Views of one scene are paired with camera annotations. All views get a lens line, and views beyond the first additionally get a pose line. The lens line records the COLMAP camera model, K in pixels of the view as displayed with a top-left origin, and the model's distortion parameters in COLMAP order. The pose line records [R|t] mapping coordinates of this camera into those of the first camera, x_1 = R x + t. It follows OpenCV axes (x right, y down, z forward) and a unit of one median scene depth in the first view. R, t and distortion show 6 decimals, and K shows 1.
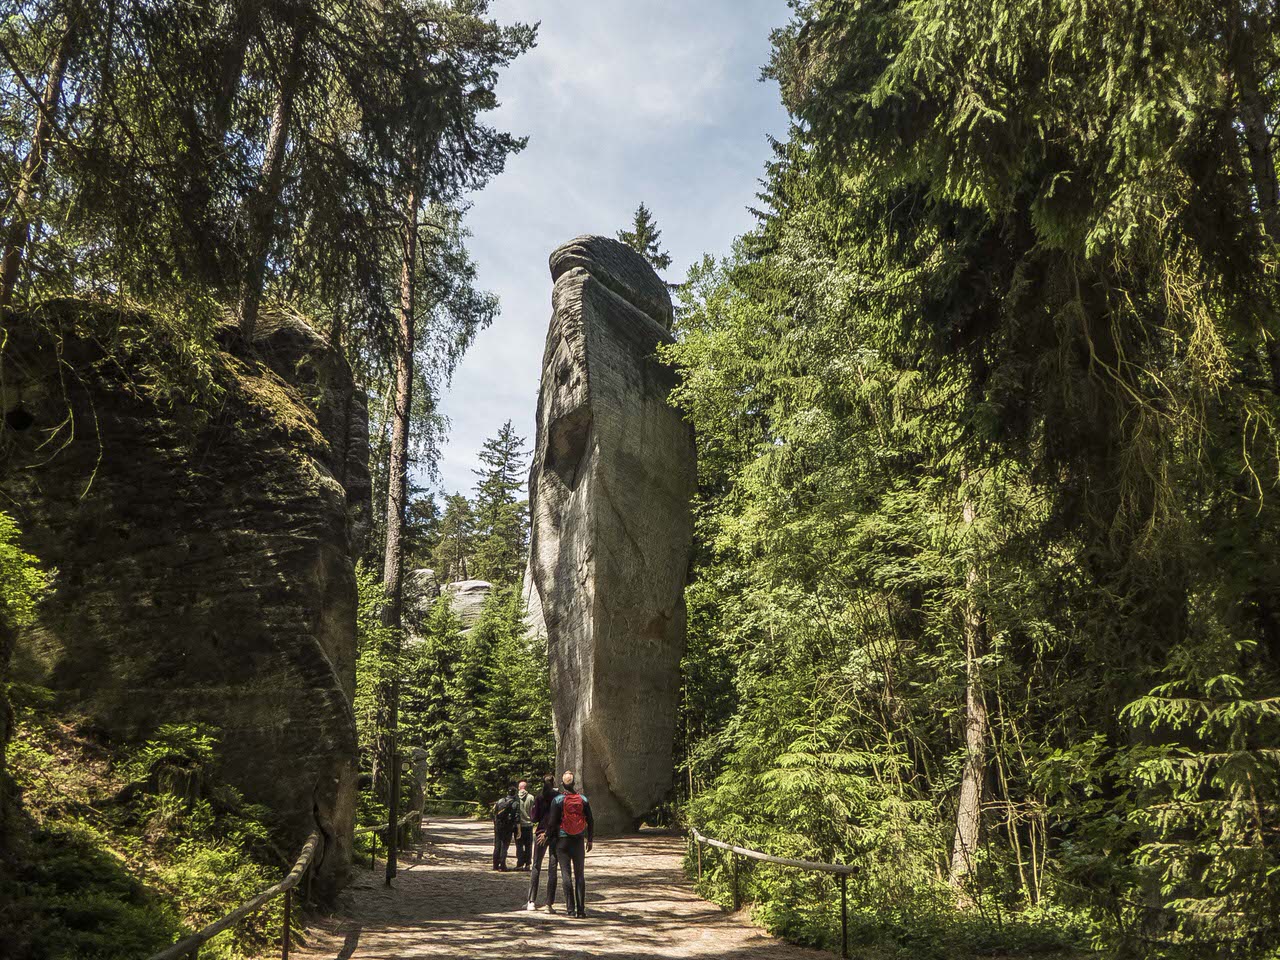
lens RADIAL K [[904.6, 0, 661.4], [0, 904.6, 484.4], [0, 0, 1]] dist [-0.030955, 0.048194]
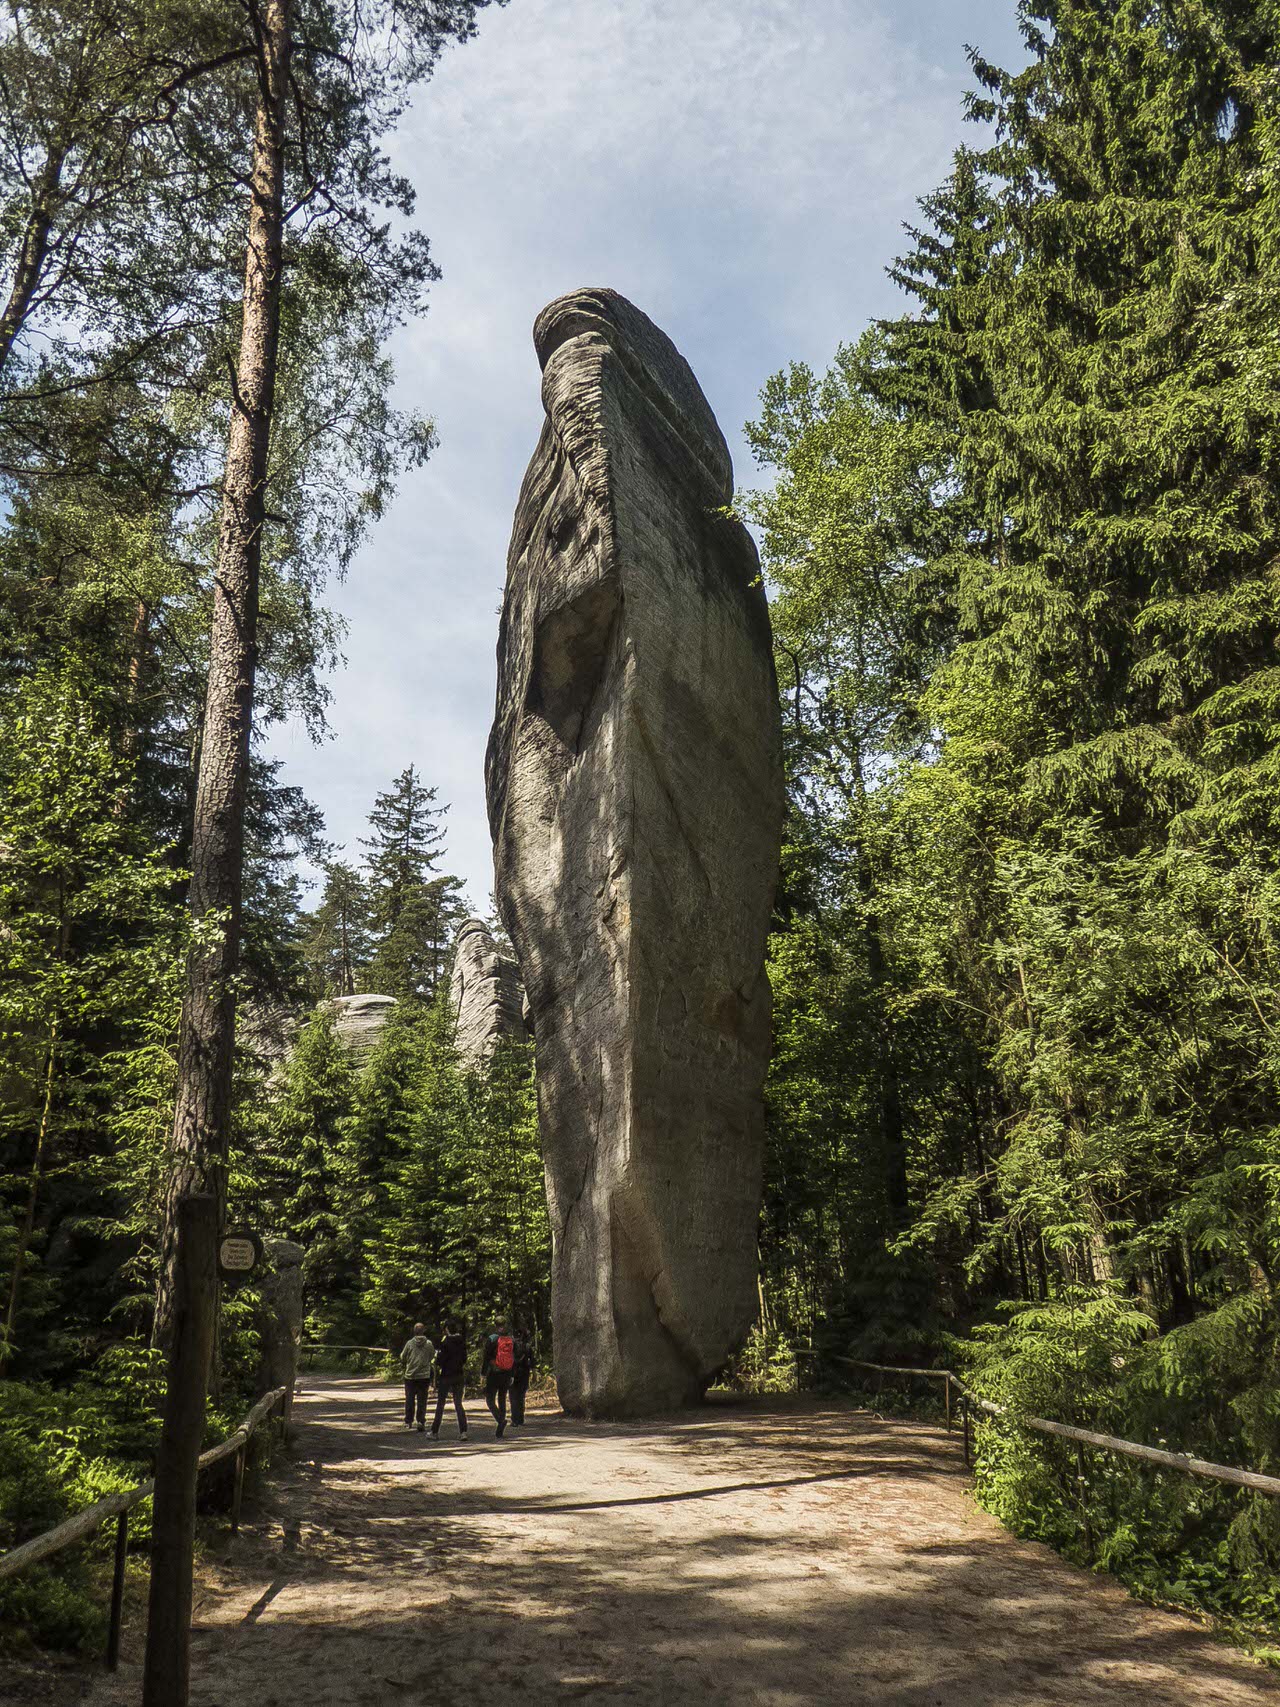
lens RADIAL K [[1206.3, 0, 640.0], [0, 1206.3, 853.5], [0, 0, 1]] dist [-0.030955, 0.048194]
pose [[0.999569, -0.006059, 0.028727, -0.081782], [0.007368, 0.998929, -0.045678, 0.097859], [-0.028420, 0.045870, 0.998543, 0.287591]]
